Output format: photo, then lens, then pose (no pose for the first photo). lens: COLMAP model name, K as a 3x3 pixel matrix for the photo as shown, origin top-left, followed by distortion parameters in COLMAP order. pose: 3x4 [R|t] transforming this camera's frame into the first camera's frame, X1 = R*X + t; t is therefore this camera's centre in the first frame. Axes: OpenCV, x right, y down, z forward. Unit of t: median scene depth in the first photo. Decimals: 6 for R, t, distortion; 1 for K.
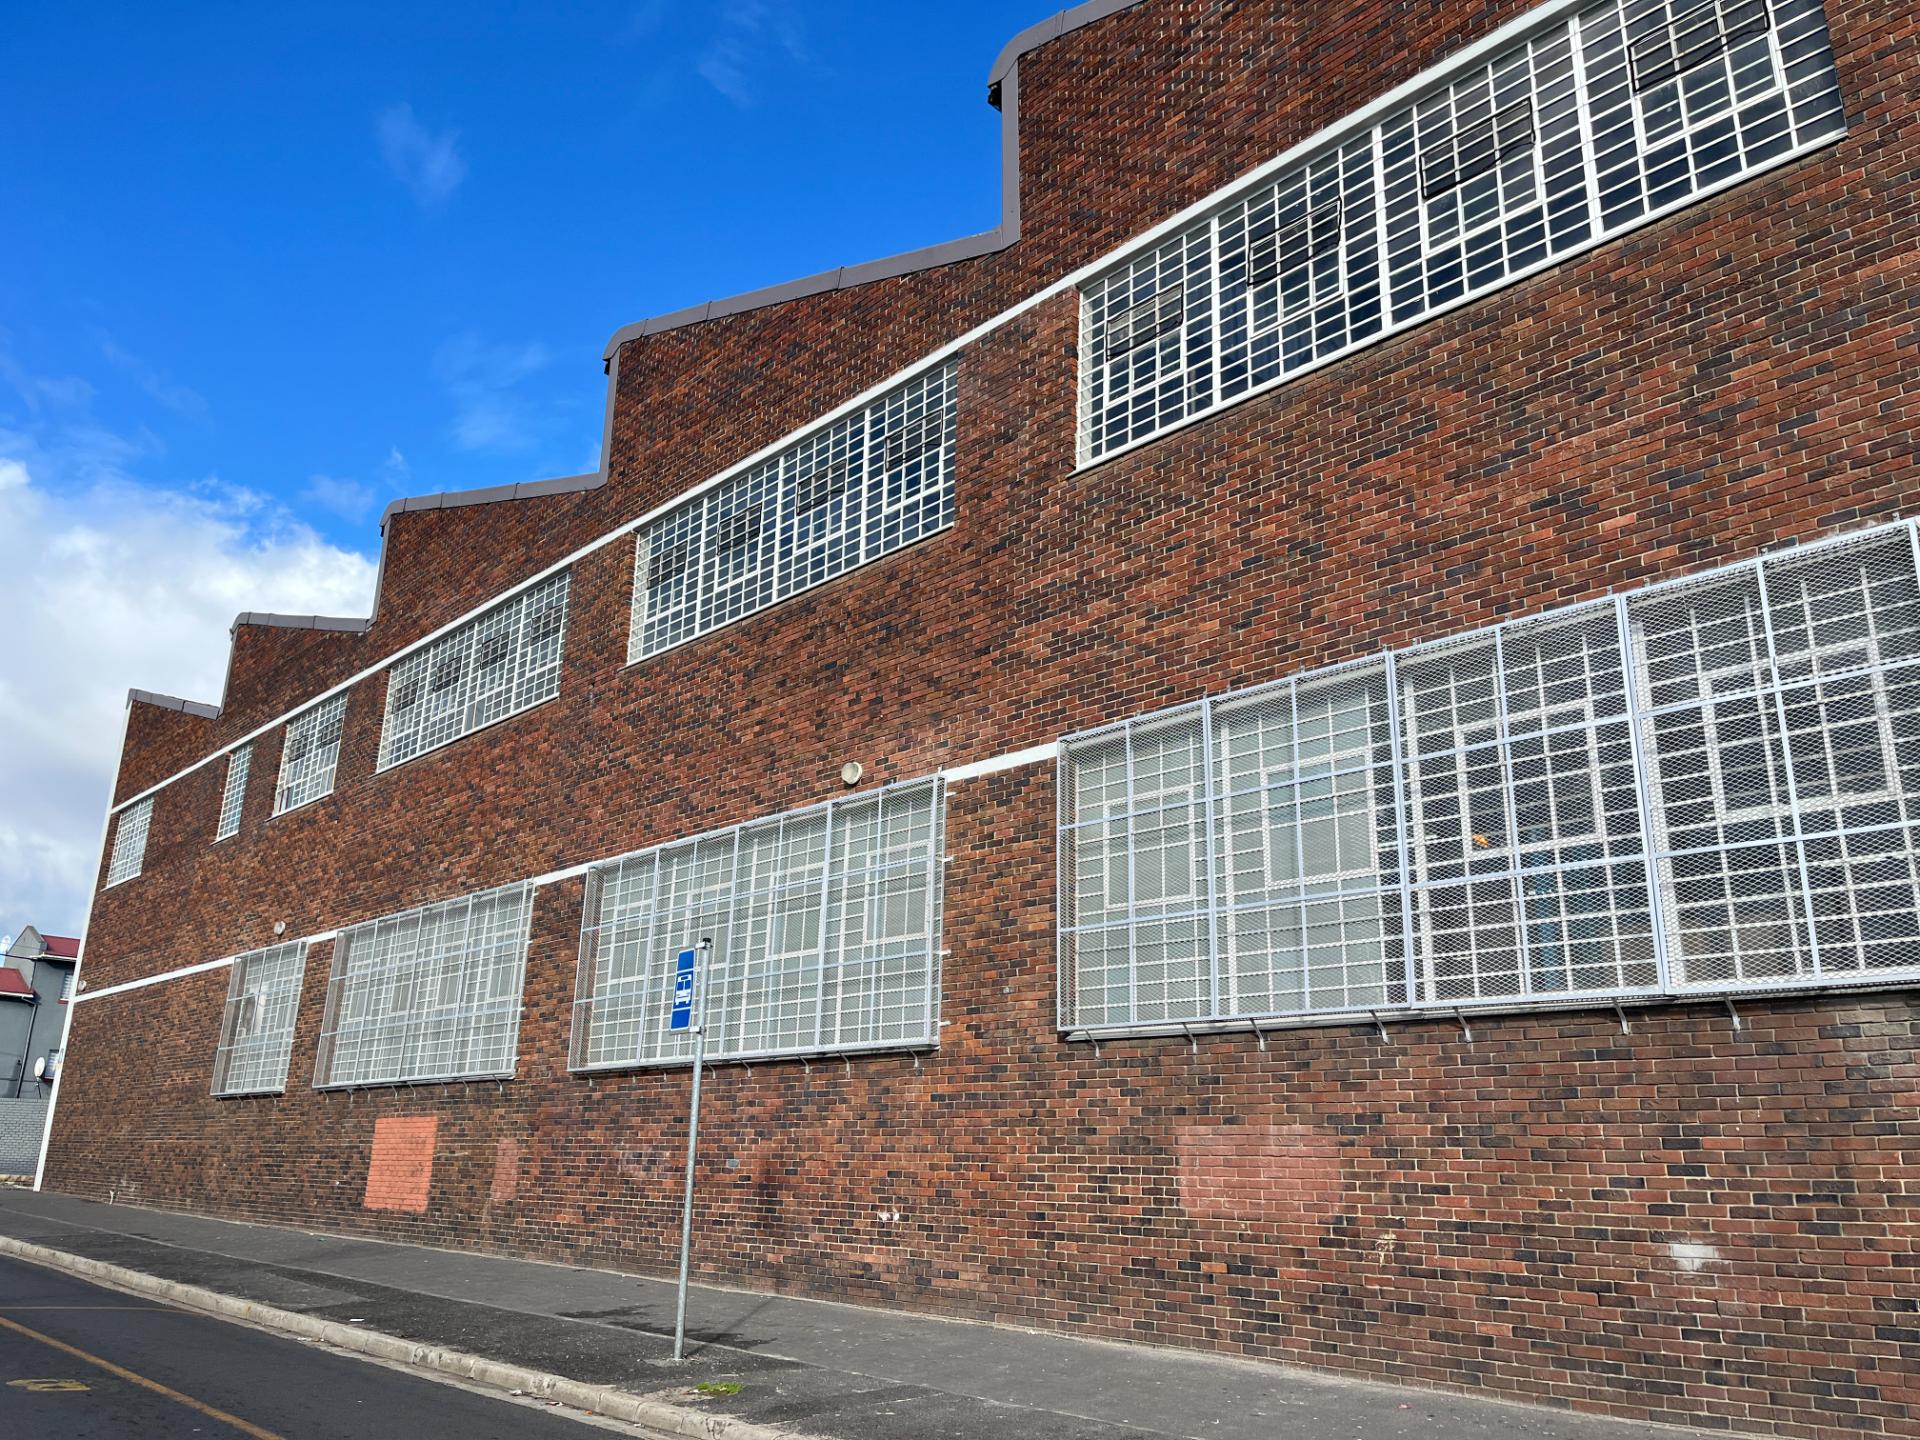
lens RADIAL K [[1440.6, 0, 957.1], [0, 1440.6, 709.2], [0, 0, 1]] dist [0.066163, -0.099840]
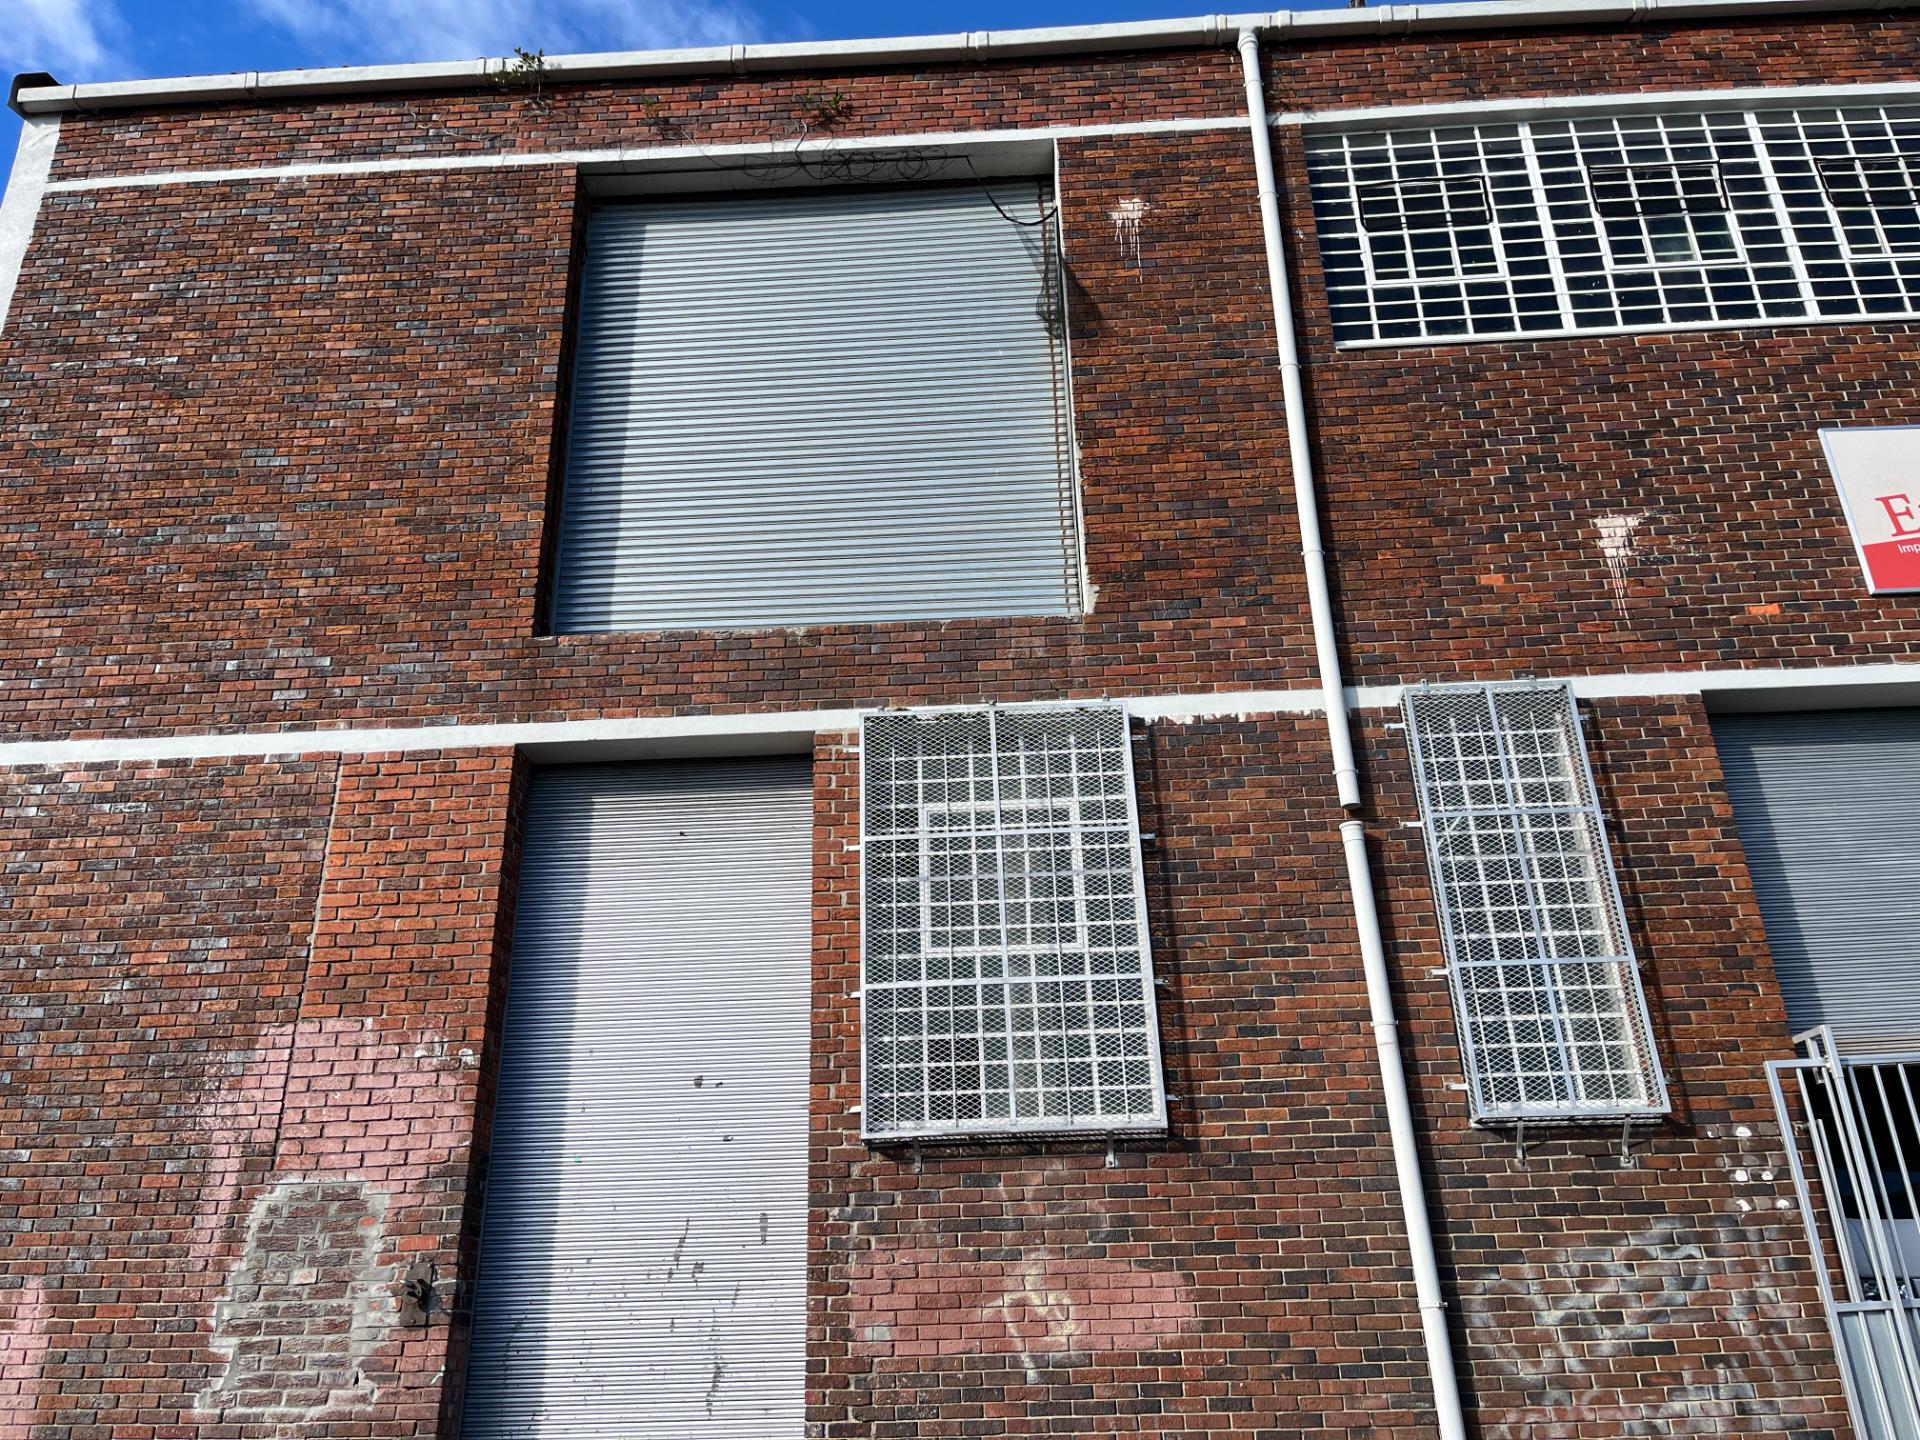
lens RADIAL K [[1518.7, 0, 958.8], [0, 1518.7, 621.5], [0, 0, 1]] dist [0.159345, -0.269367]
pose [[0.705655, 0.260335, 0.658996, -0.488687], [-0.167267, 0.964975, -0.202102, 0.149202], [-0.688529, 0.032386, 0.724485, 0.503842]]
